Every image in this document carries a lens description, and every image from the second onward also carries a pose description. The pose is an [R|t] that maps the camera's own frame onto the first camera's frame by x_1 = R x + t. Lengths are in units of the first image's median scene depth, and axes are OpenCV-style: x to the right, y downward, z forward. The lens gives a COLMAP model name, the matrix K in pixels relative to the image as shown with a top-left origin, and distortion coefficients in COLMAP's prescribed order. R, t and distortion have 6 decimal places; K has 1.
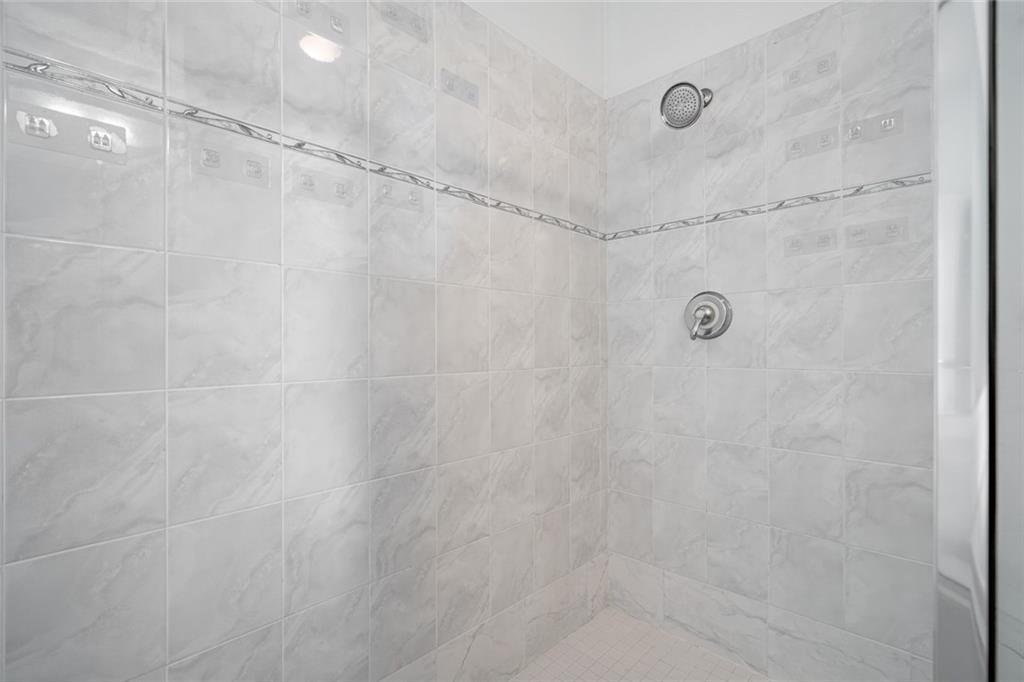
lens RADIAL K [[471.5, 0, 512.1], [0, 471.5, 341.7], [0, 0, 1]] dist [-0.005353, 0.000524]
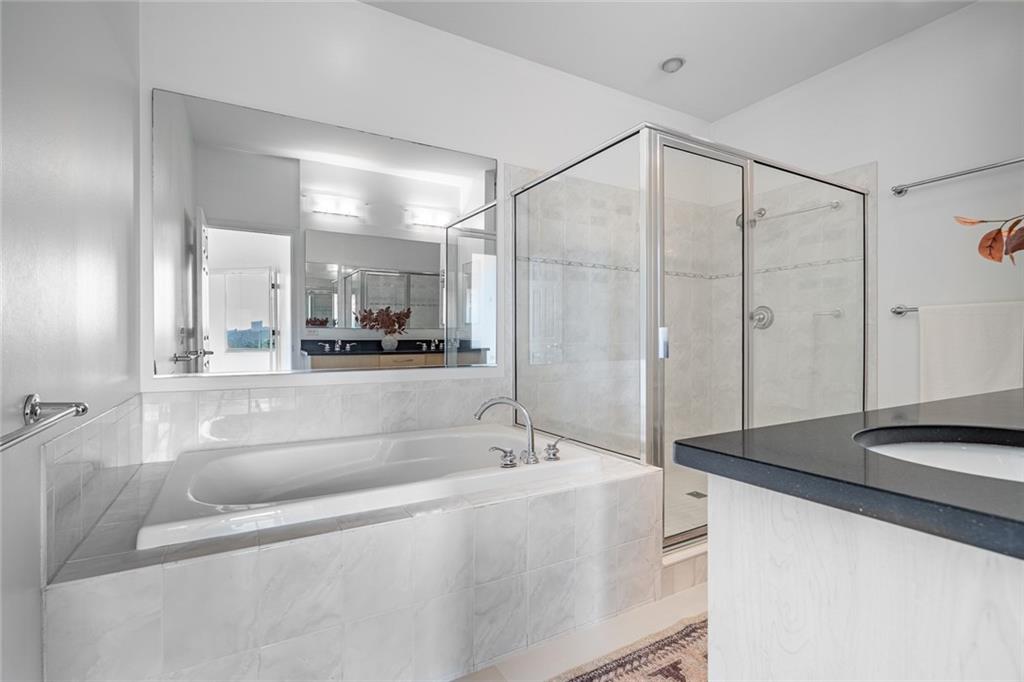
lens RADIAL K [[471.5, 0, 496.3], [0, 471.5, 338.7], [0, 0, 1]] dist [-0.005353, 0.000524]
pose [[0.955998, 0.002958, -0.293357, -0.101051], [-0.001301, 0.999982, 0.005844, 0.026768], [0.293369, -0.005205, 0.955985, -1.371170]]
